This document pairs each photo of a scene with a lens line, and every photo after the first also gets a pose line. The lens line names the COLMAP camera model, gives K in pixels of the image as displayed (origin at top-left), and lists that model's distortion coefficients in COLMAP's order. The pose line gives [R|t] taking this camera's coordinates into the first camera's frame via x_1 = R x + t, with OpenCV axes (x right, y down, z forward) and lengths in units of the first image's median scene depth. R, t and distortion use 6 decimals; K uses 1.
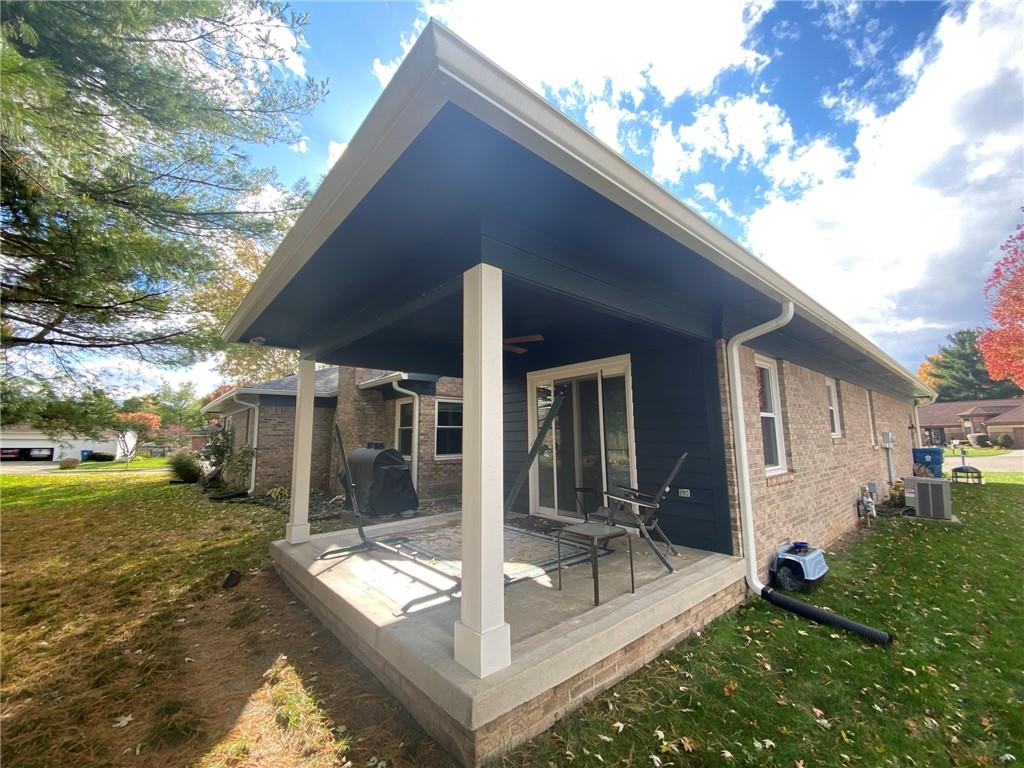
lens RADIAL K [[417.8, 0, 513.6], [0, 417.8, 386.1], [0, 0, 1]] dist [0.010533, -0.001859]
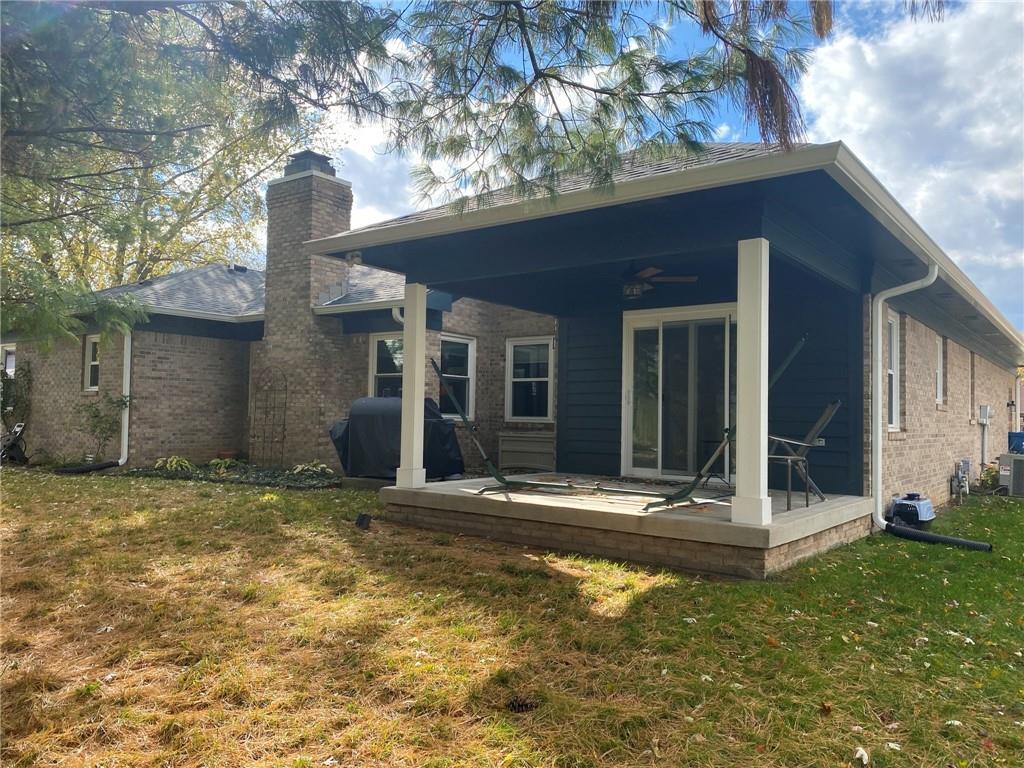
lens RADIAL K [[773.3, 0, 511.3], [0, 773.3, 386.6], [0, 0, 1]] dist [0.053848, 0.013517]
pose [[0.979801, 0.040960, 0.195736, -0.417222], [-0.057669, 0.995090, 0.080442, 0.005487], [-0.191480, -0.090105, 0.977352, -0.420078]]
